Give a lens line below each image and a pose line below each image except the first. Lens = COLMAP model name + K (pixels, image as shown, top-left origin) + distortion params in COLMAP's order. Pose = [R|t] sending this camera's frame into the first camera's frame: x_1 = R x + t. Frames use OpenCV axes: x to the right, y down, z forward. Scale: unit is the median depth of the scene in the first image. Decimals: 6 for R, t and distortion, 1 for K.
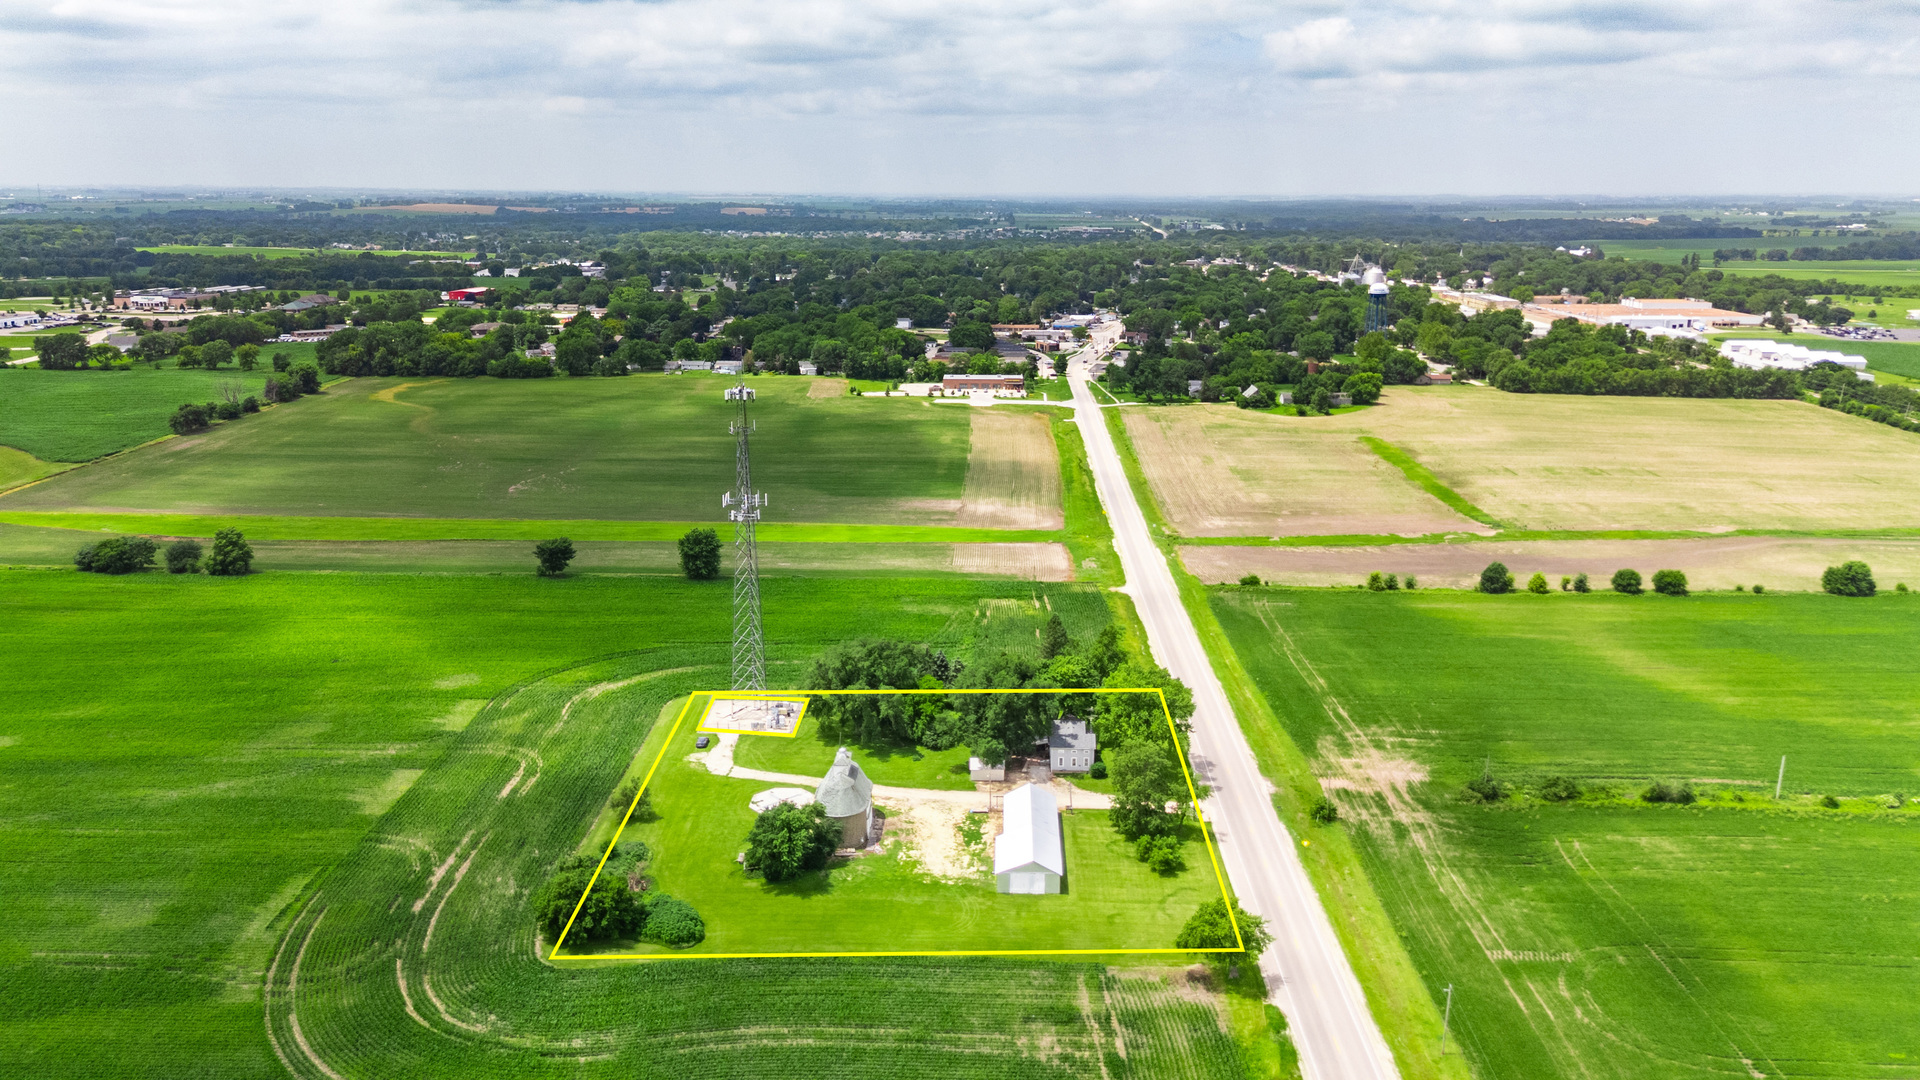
lens RADIAL K [[1373.4, 0, 967.9], [0, 1373.4, 588.0], [0, 0, 1]] dist [0.057891, -0.002369]
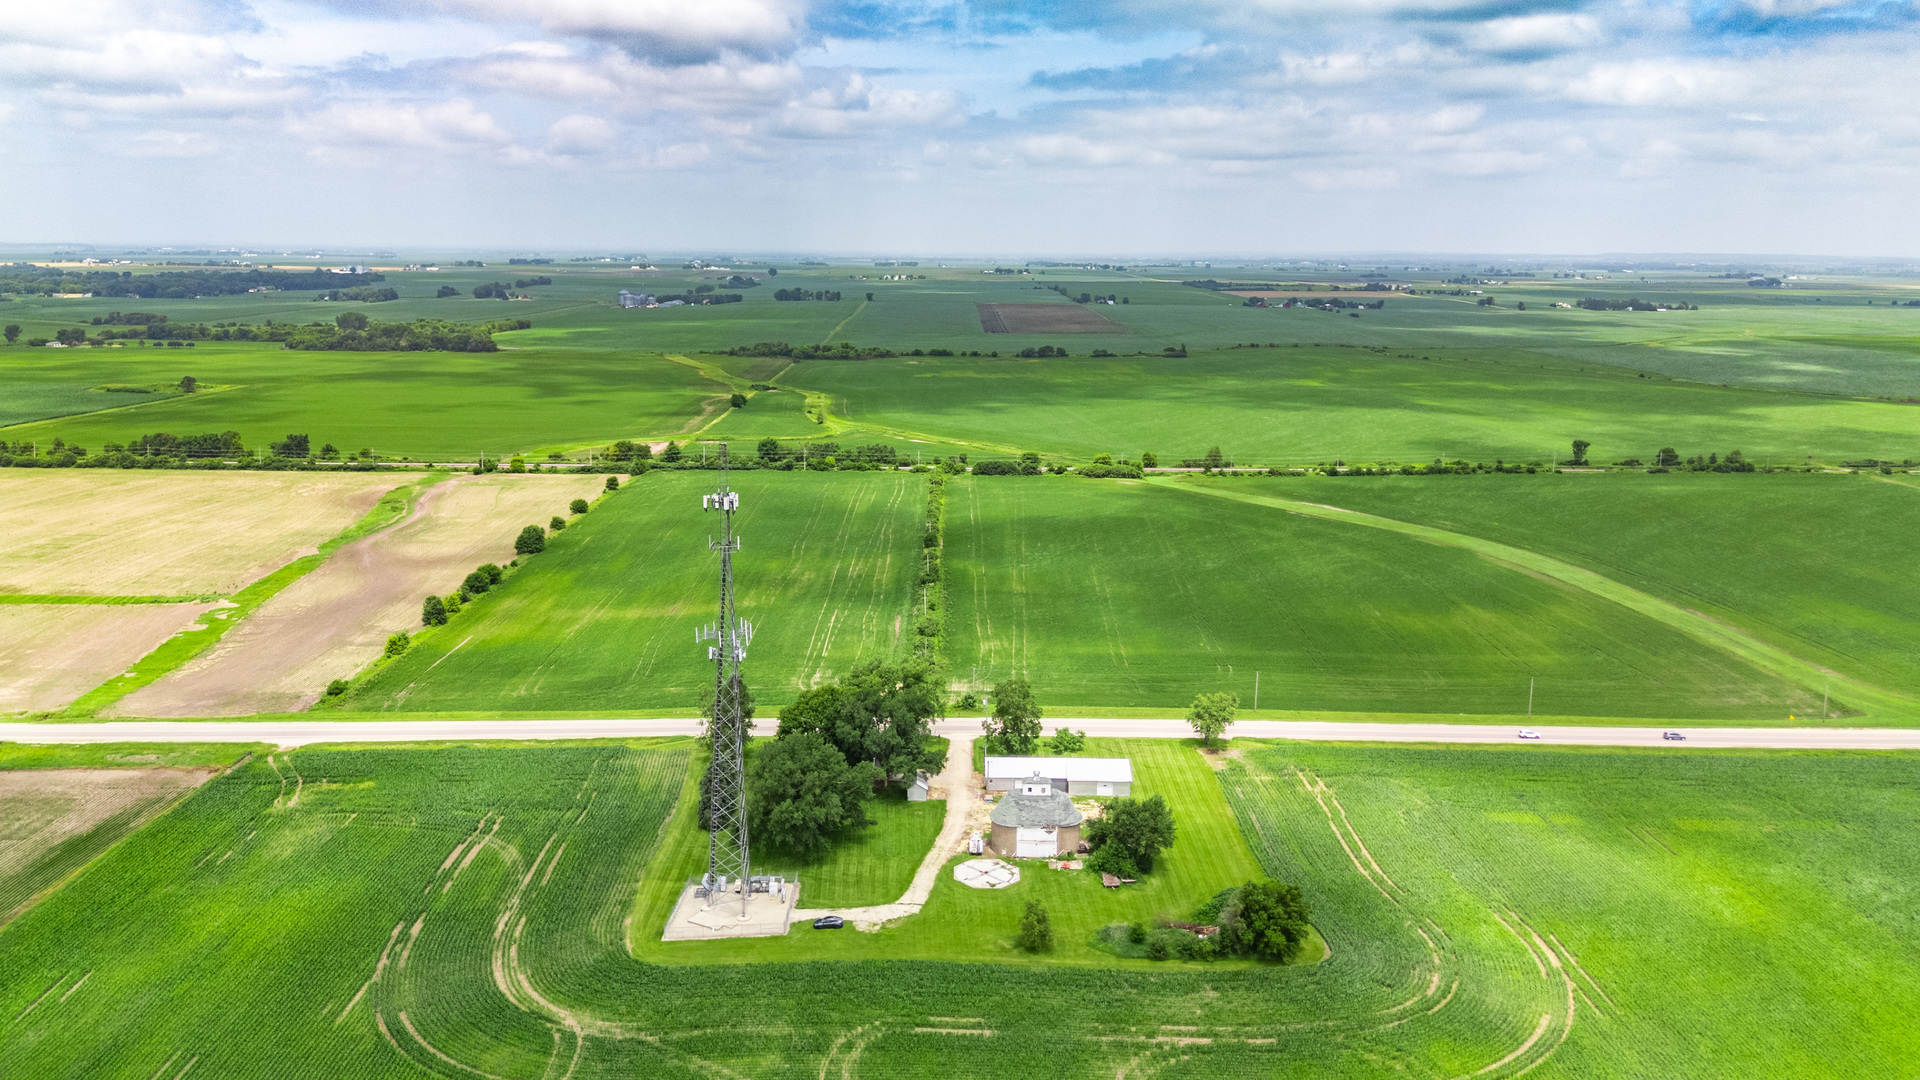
lens RADIAL K [[1415.4, 0, 960.0], [0, 1415.4, 540.0], [0, 0, 1]] dist [0.063687, -0.037814]
pose [[-0.027479, -0.207472, 0.977855, -1.064460], [0.270968, 0.940053, 0.207066, -0.276963], [-0.962196, 0.270657, 0.030386, 0.931992]]
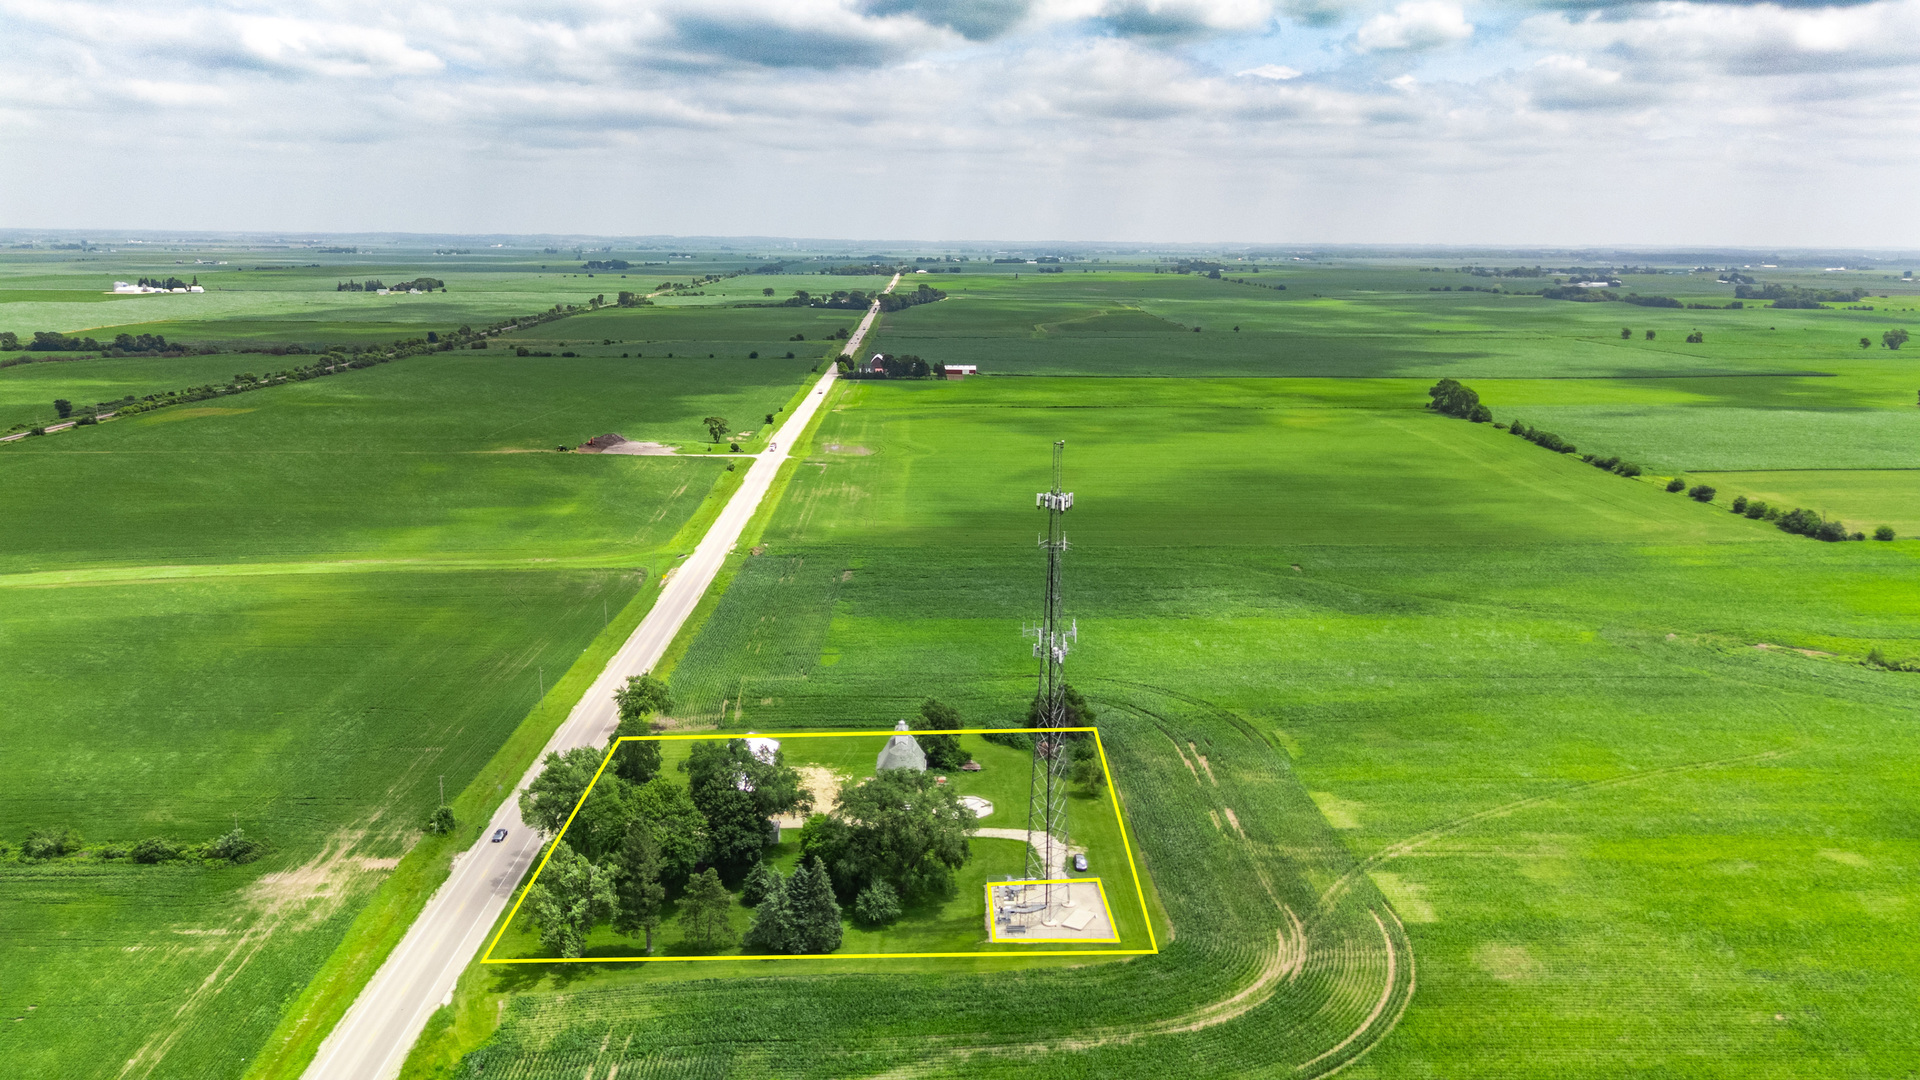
lens RADIAL K [[1415.4, 0, 960.0], [0, 1415.4, 540.0], [0, 0, 1]] dist [0.063687, -0.037814]
pose [[-0.999053, -0.003293, -0.043396, -0.084932], [-0.023487, 0.880255, 0.473920, -0.550538], [0.036639, 0.474490, -0.879498, 1.879339]]
